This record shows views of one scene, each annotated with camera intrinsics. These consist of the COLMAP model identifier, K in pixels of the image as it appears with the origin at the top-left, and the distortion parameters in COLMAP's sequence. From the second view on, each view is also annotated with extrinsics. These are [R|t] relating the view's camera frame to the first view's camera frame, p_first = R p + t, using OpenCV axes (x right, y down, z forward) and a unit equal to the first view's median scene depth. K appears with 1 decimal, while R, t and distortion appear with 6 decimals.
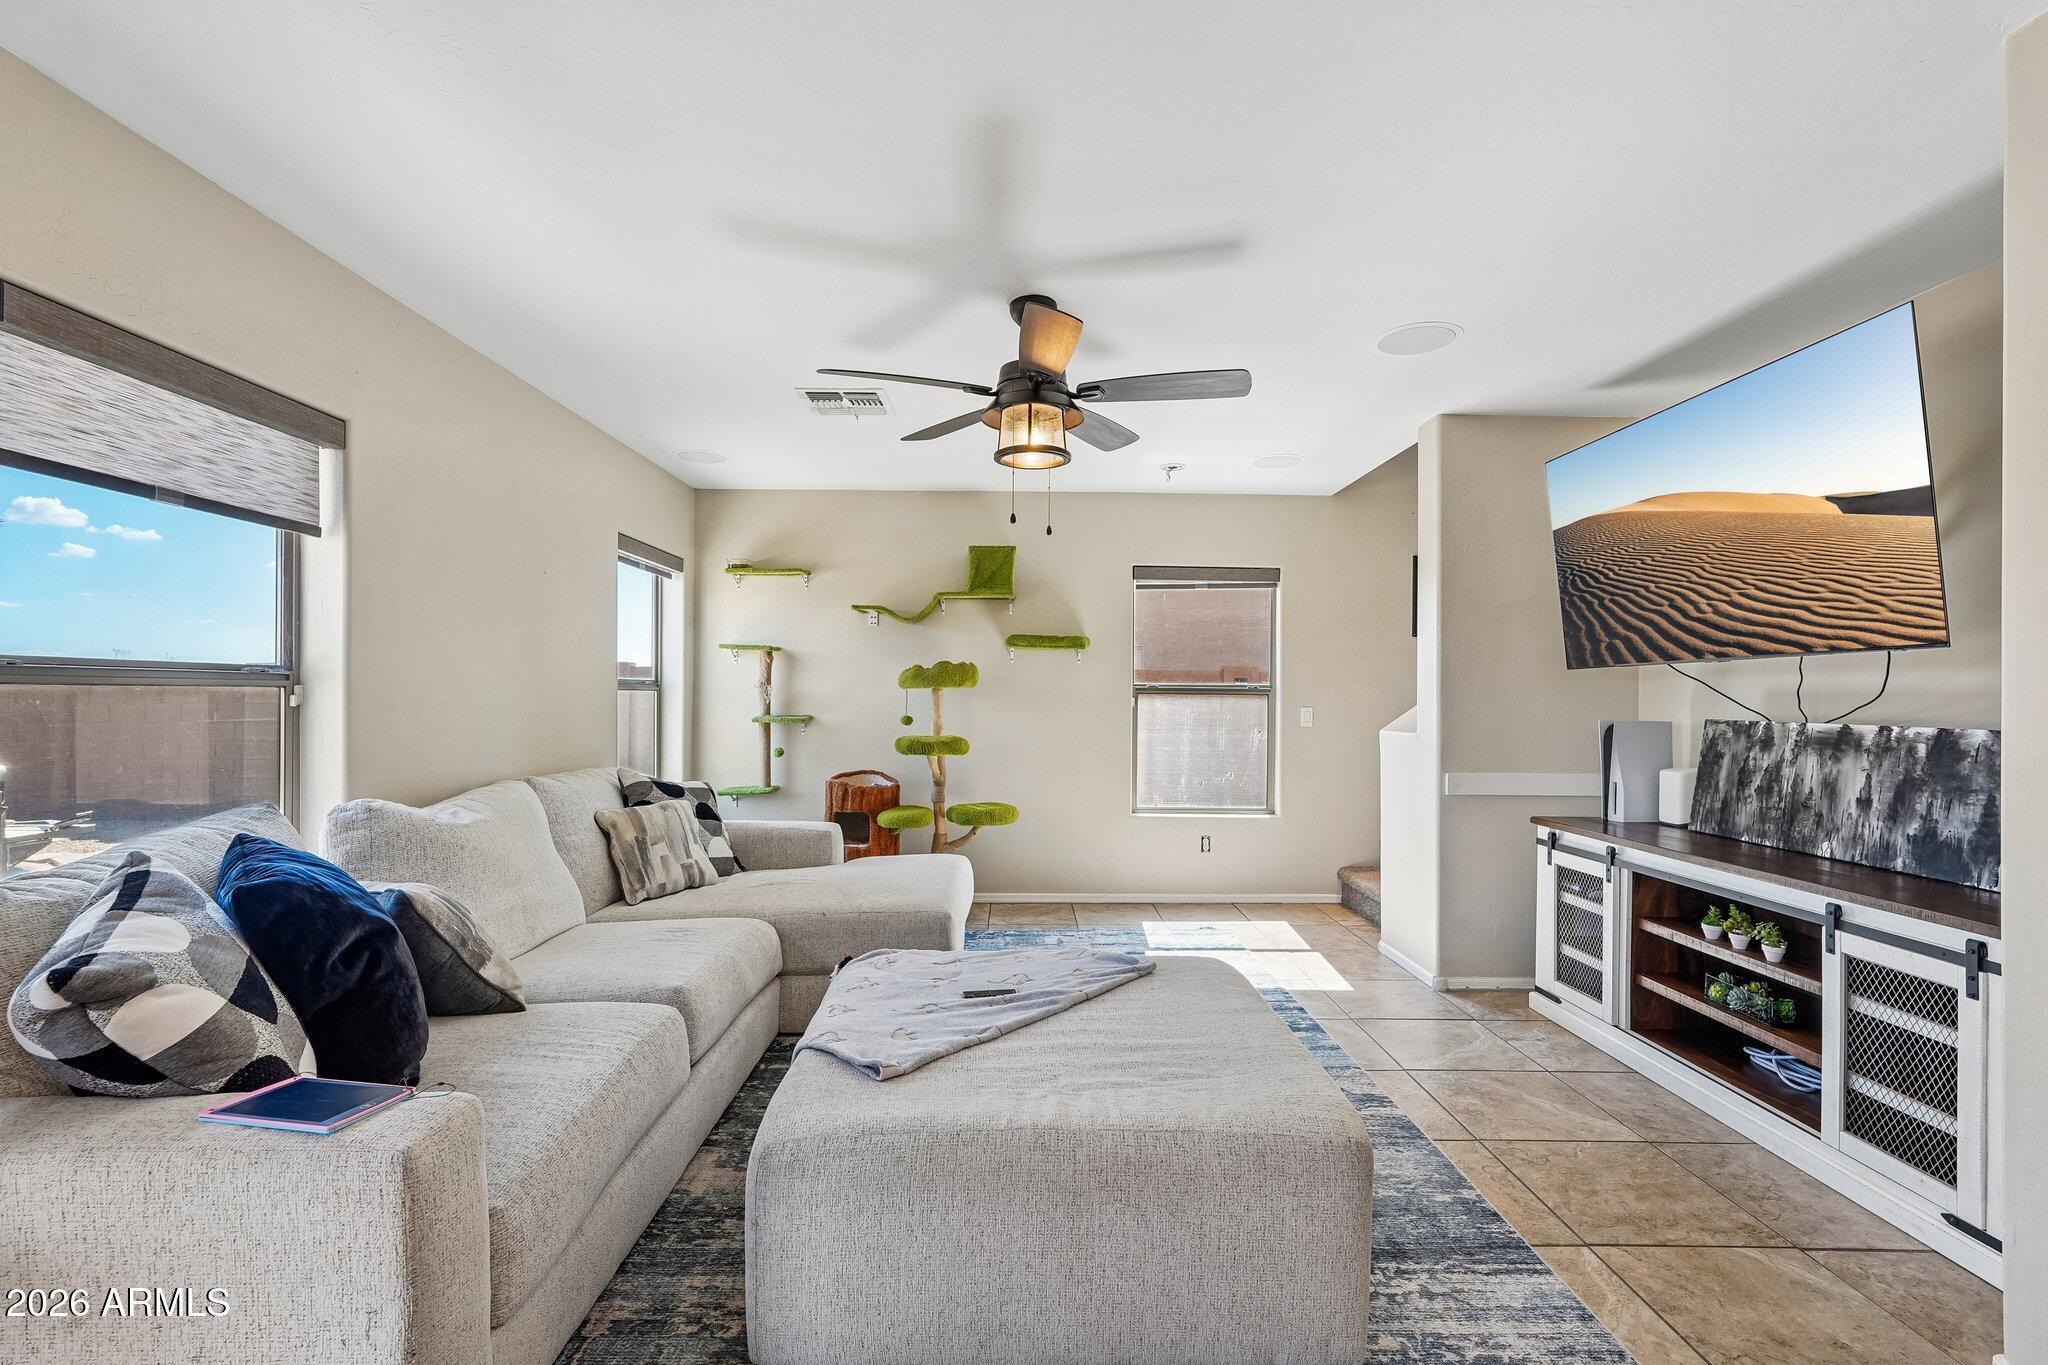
lens RADIAL K [[914.7, 0, 1019.7], [0, 914.7, 693.7], [0, 0, 1]] dist [-0.005914, 0.005527]
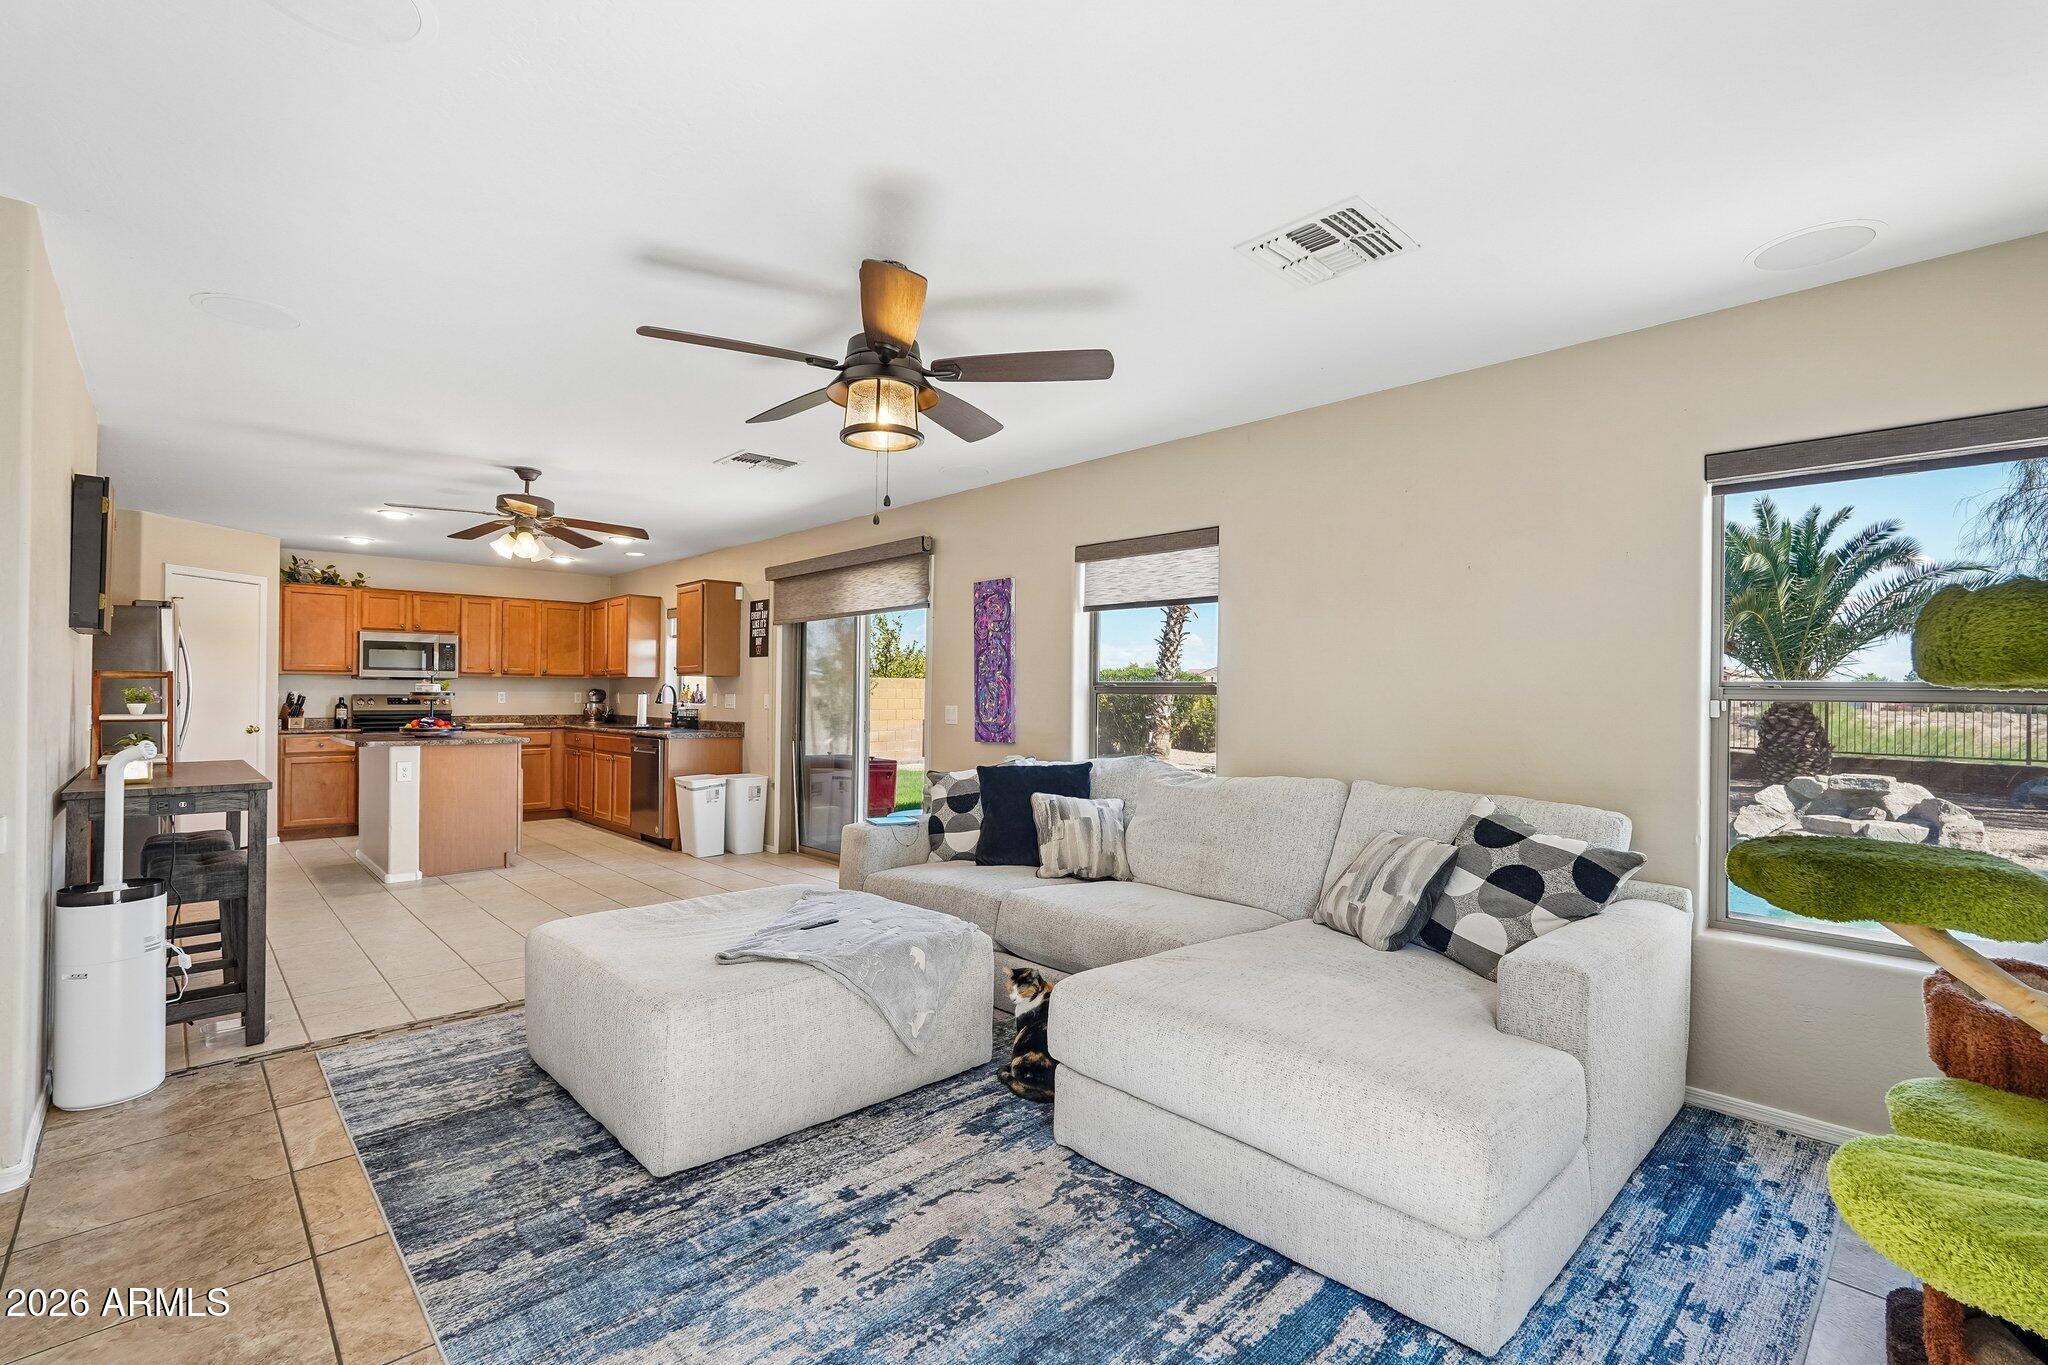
lens RADIAL K [[914.7, 0, 1024.5], [0, 914.7, 687.4], [0, 0, 1]] dist [-0.005914, 0.005527]
pose [[-0.732467, -0.015231, -0.680632, 0.425598], [-0.011211, 0.999884, -0.010311, 0.001441], [0.680710, 0.000078, -0.732553, 1.416682]]
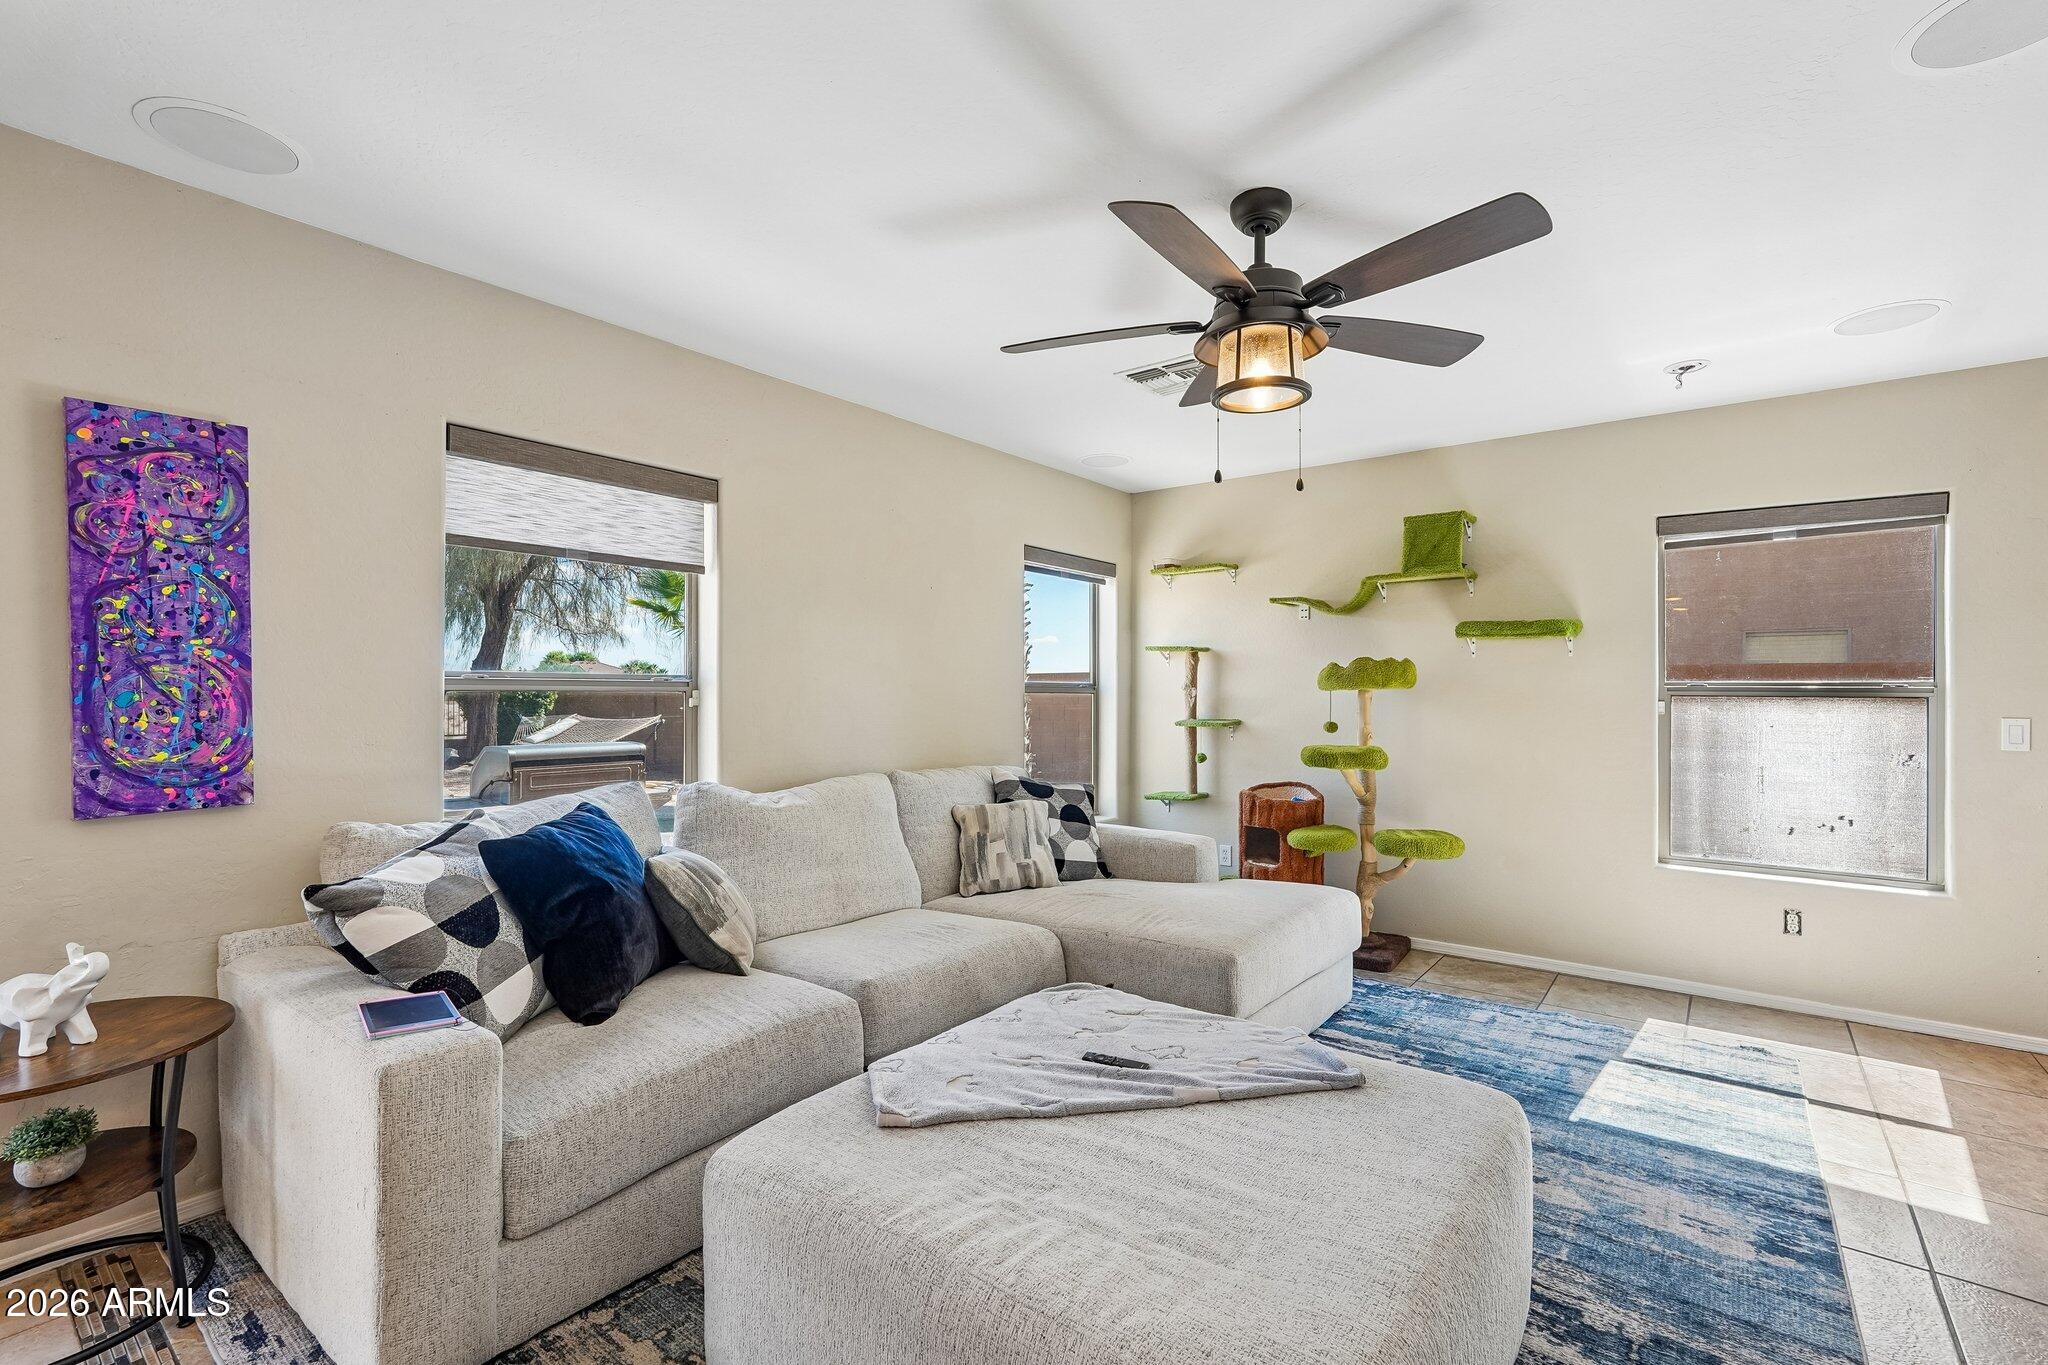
lens RADIAL K [[914.7, 0, 1020.4], [0, 914.7, 694.8], [0, 0, 1]] dist [-0.005914, 0.005527]
pose [[0.782001, -0.002596, -0.623272, 0.271697], [0.001607, 0.999996, -0.002148, 0.000092], [0.623276, 0.000678, 0.782002, 0.200757]]
